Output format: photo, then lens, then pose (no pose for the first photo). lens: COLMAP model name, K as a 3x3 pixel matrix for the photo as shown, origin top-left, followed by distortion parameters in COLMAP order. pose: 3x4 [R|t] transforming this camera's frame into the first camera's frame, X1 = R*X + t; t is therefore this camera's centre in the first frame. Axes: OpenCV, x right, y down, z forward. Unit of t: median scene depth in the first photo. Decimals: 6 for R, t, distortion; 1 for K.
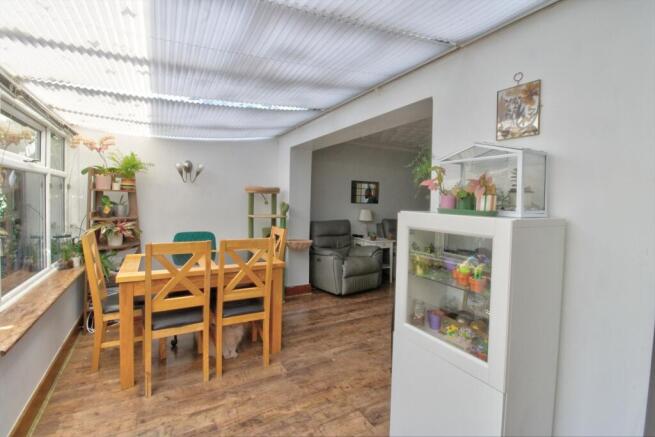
lens RADIAL K [[302.7, 0, 333.2], [0, 302.7, 210.1], [0, 0, 1]] dist [-0.002481, -0.011970]
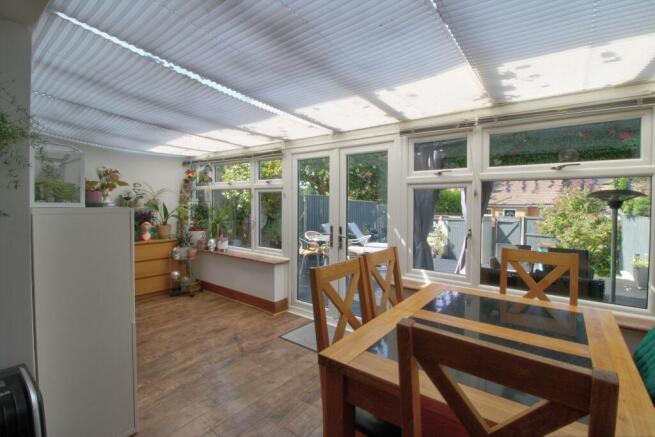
lens RADIAL K [[302.7, 0, 335.8], [0, 302.7, 208.5], [0, 0, 1]] dist [-0.002481, -0.011970]
pose [[-0.922253, -0.018540, -0.386142, -0.016548], [-0.037430, 0.998439, 0.041459, -0.037110], [0.384771, 0.052689, -0.921507, 1.201791]]
